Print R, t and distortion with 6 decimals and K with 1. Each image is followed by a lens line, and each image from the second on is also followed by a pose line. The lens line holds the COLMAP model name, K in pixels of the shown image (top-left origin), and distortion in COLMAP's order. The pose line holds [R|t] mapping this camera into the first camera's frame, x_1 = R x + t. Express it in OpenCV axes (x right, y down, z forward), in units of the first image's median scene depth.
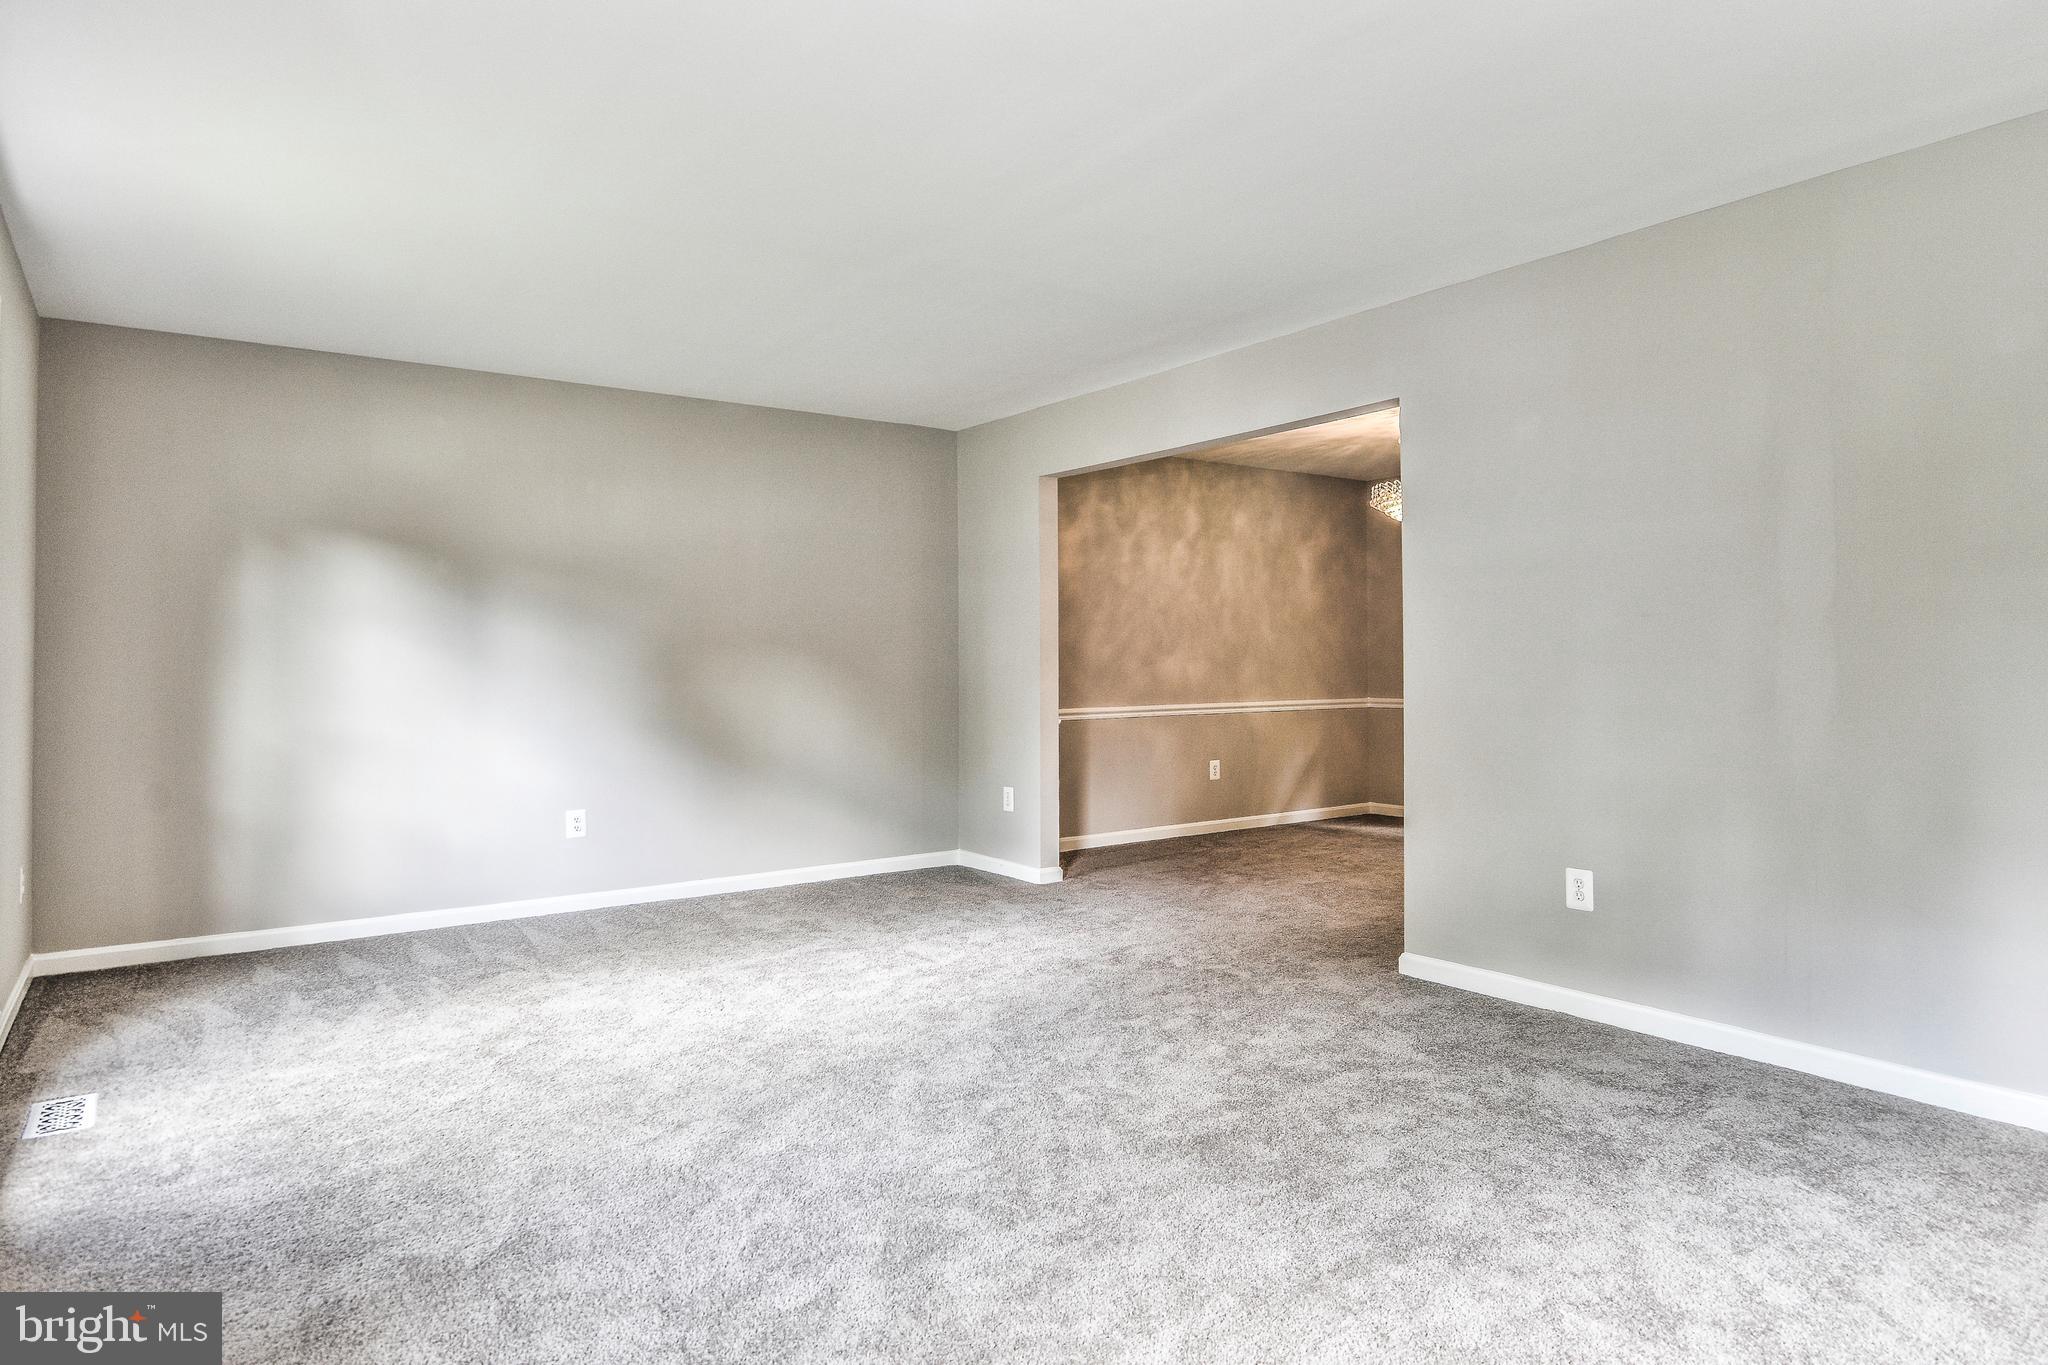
lens RADIAL K [[1185.3, 0, 1024.0], [0, 1185.3, 682.5], [0, 0, 1]] dist [-0.000616, 0.000492]
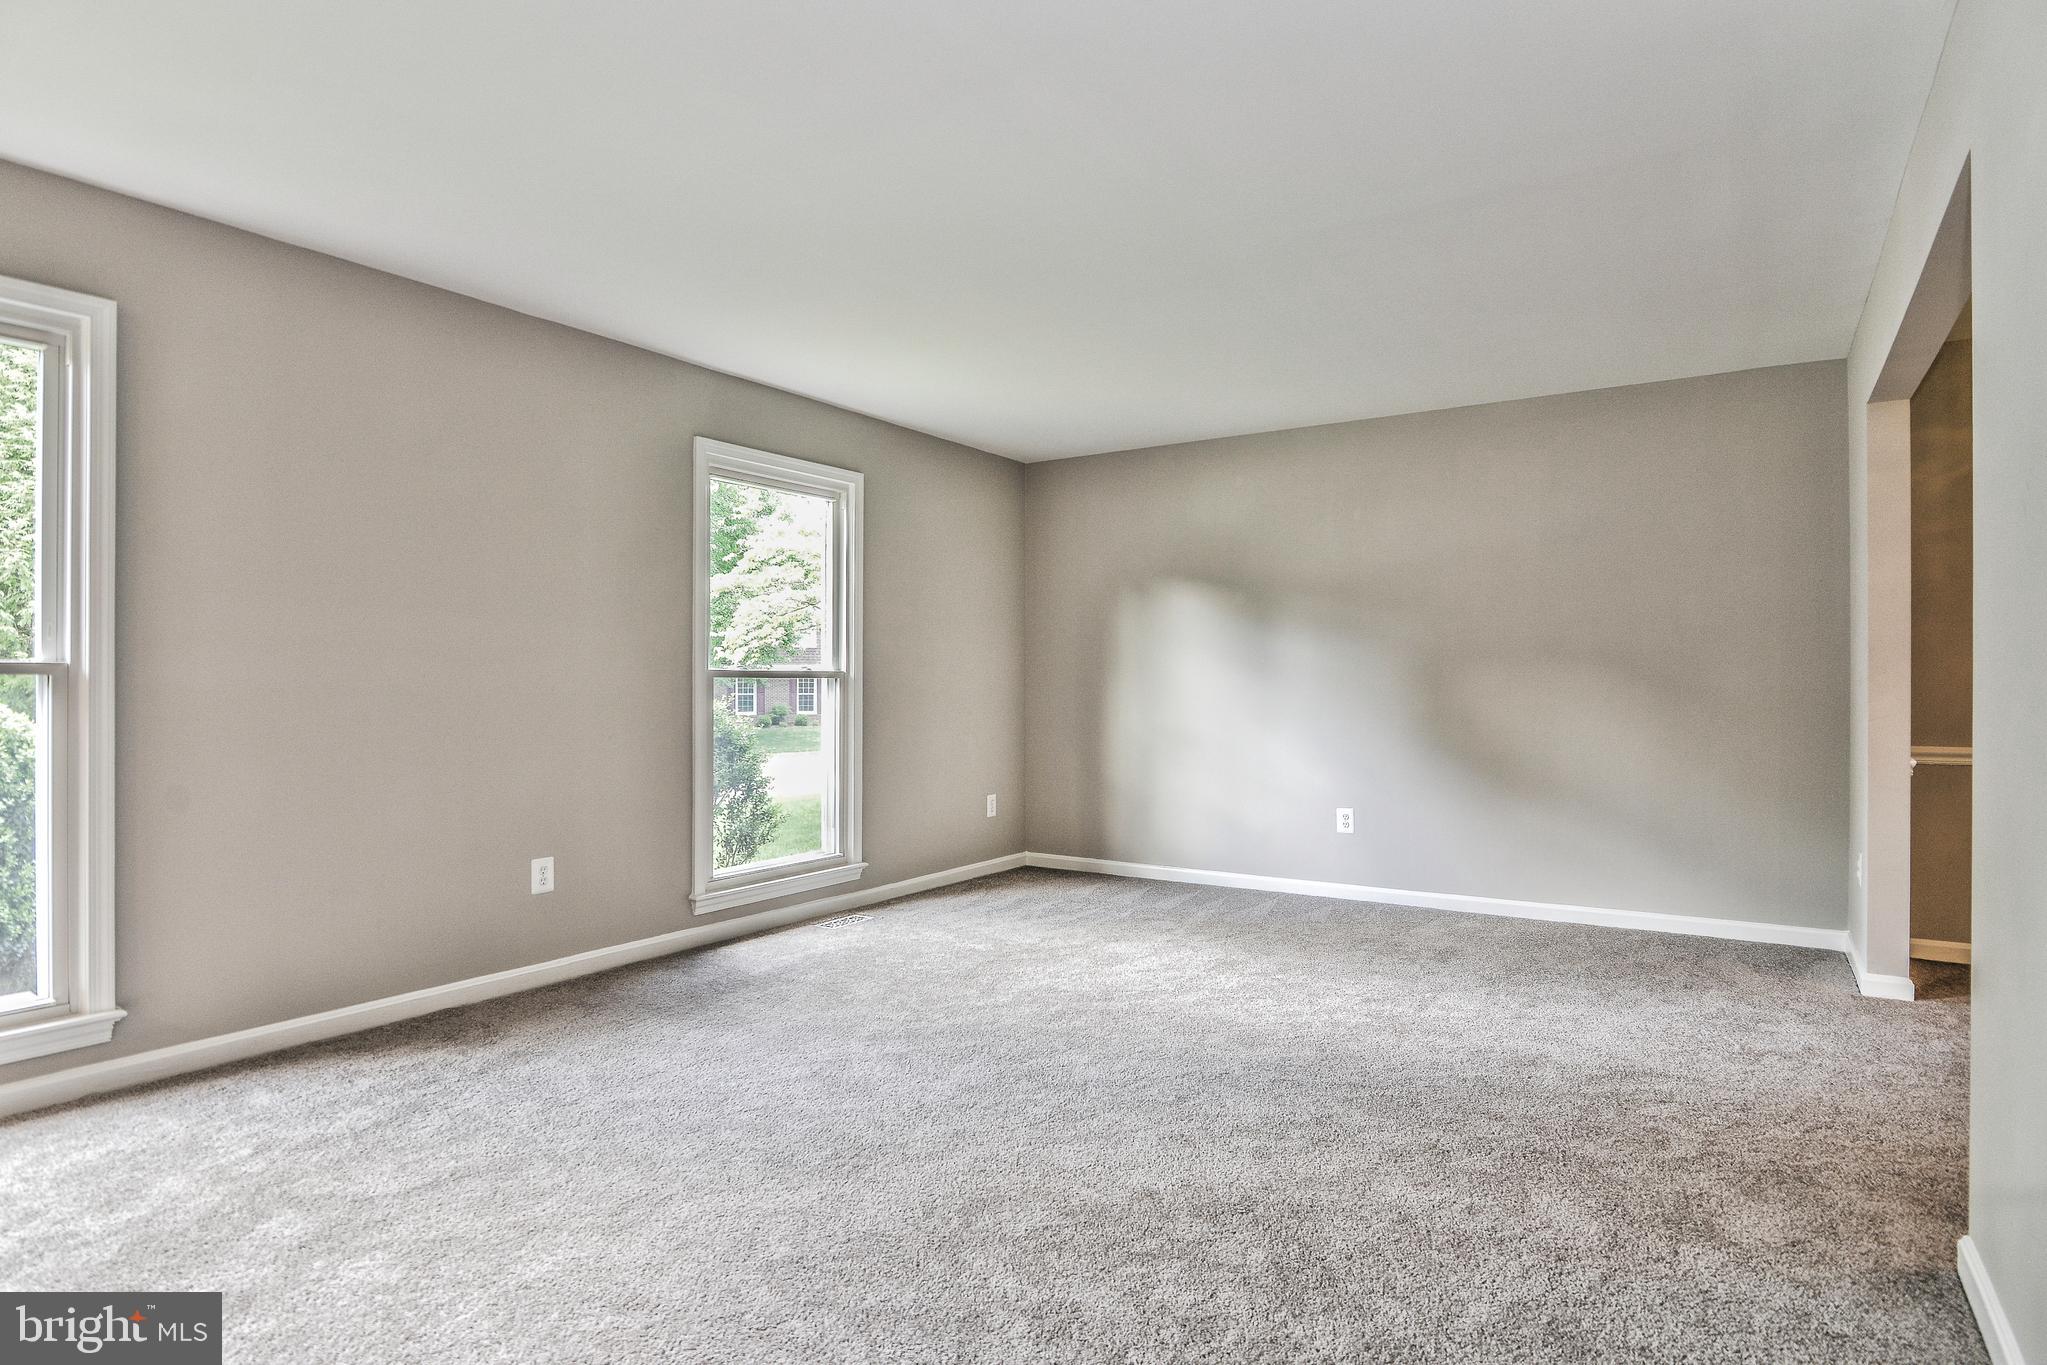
lens RADIAL K [[1140.3, 0, 1023.5], [0, 1140.3, 682.5], [0, 0, 1]] dist [-0.005800, -0.001093]
pose [[0.364157, 0.011274, -0.931269, 0.502410], [-0.013004, 0.999891, 0.007020, -0.013182], [0.931247, 0.009554, 0.364264, 0.331188]]
